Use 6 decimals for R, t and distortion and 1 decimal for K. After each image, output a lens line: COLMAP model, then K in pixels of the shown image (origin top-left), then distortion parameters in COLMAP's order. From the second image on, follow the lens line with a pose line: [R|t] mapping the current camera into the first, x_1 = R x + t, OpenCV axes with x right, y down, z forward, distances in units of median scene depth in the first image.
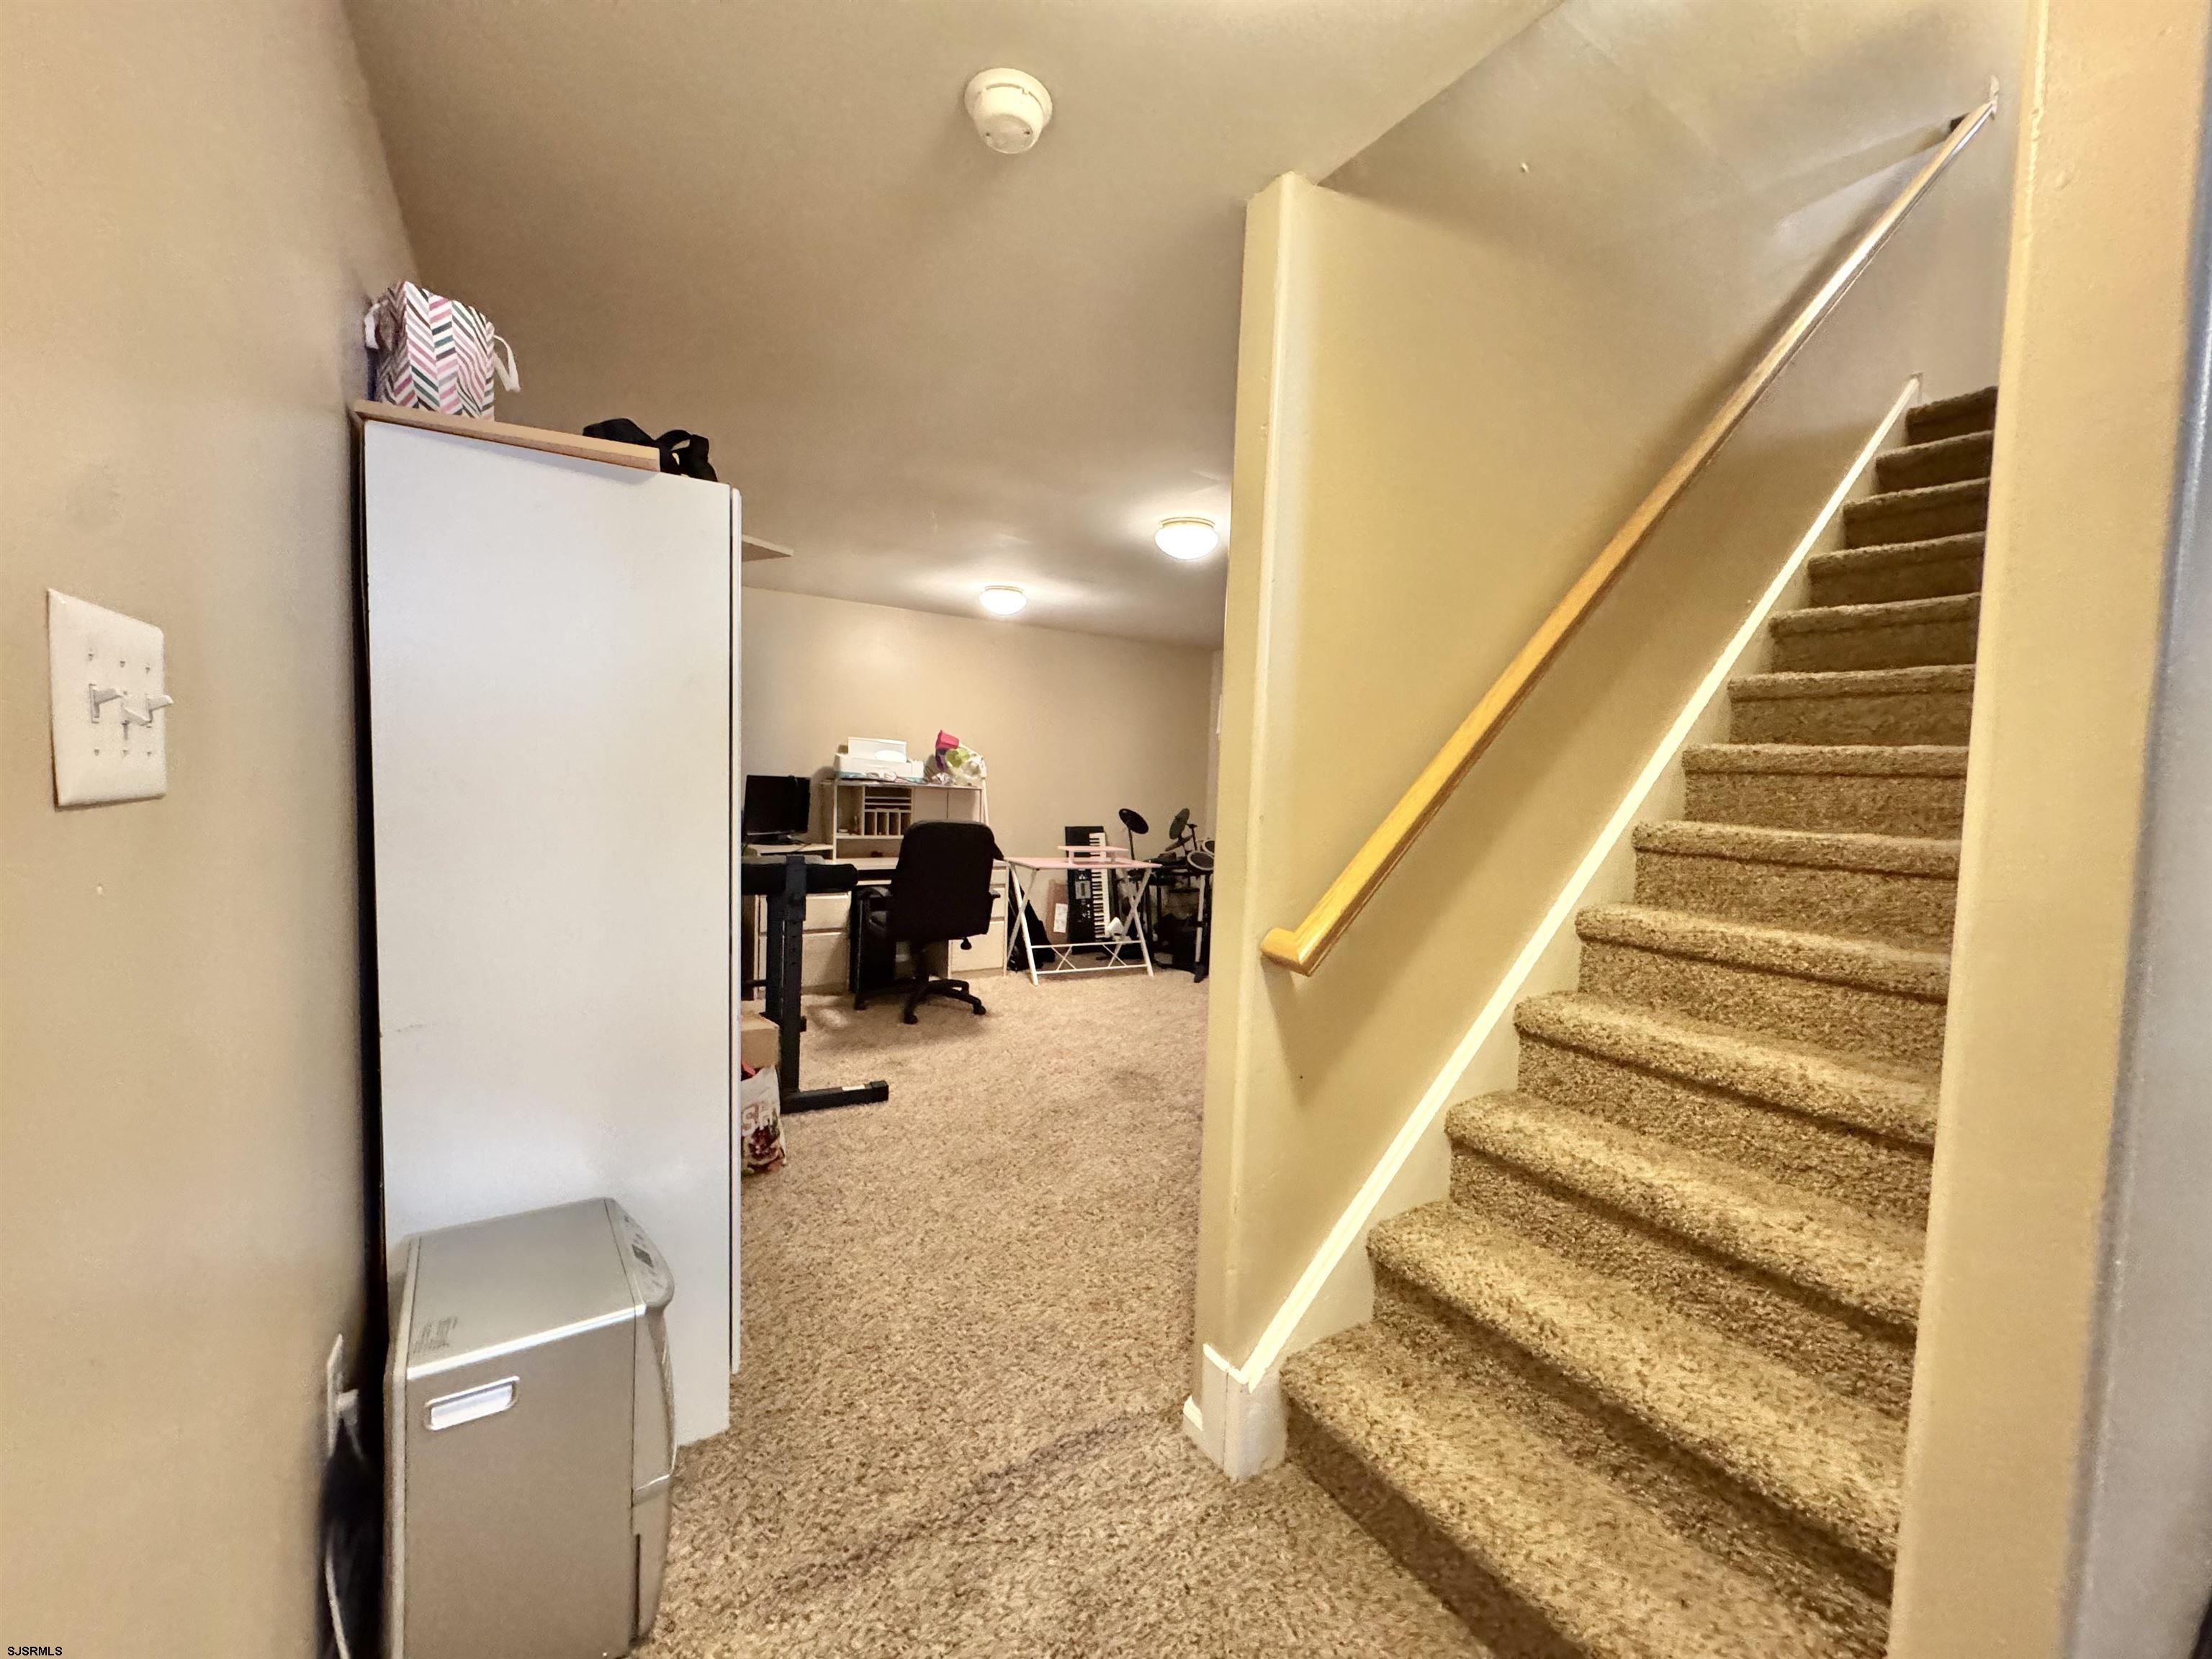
lens RADIAL K [[880.0, 0, 1106.1], [0, 880.0, 826.2], [0, 0, 1]] dist [-0.001654, 0.000106]
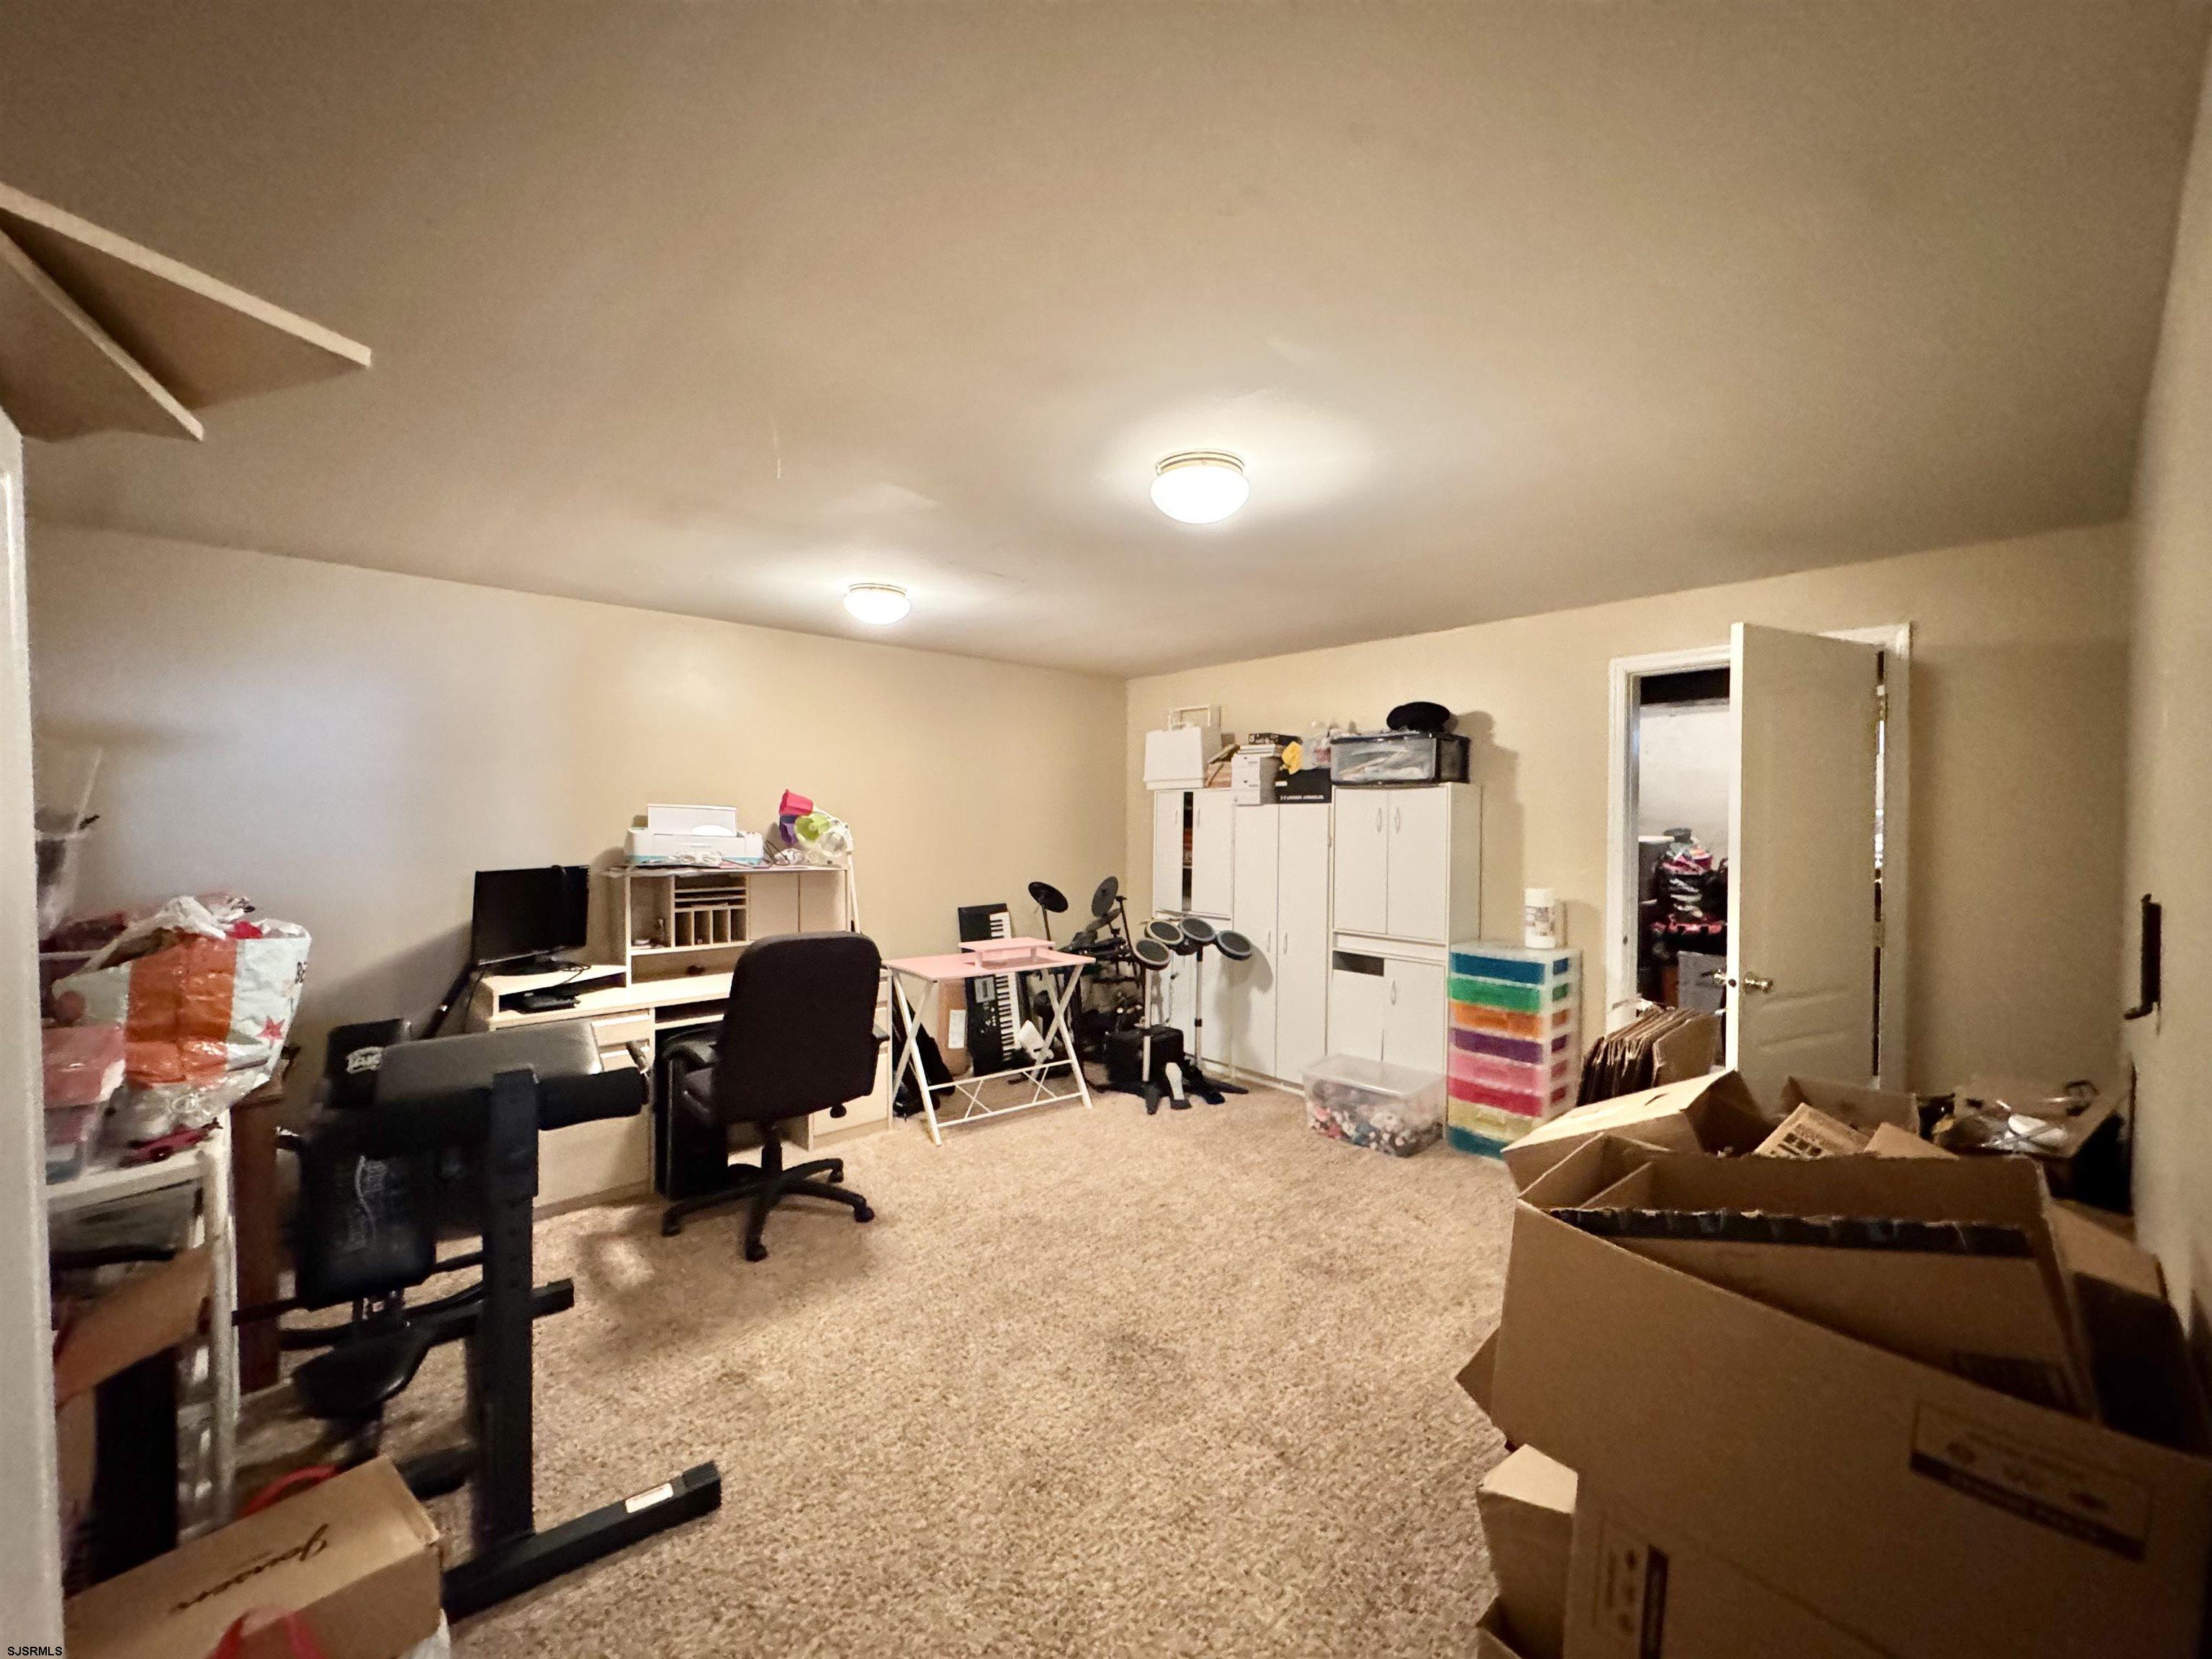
lens RADIAL K [[933.7, 0, 1124.2], [0, 933.7, 832.7], [0, 0, 1]] dist [-0.011811, -0.000233]
pose [[0.984824, -0.036059, 0.169767, -0.049133], [0.042632, 0.998469, -0.035232, -0.036913], [-0.168237, 0.041935, 0.984854, 0.217393]]
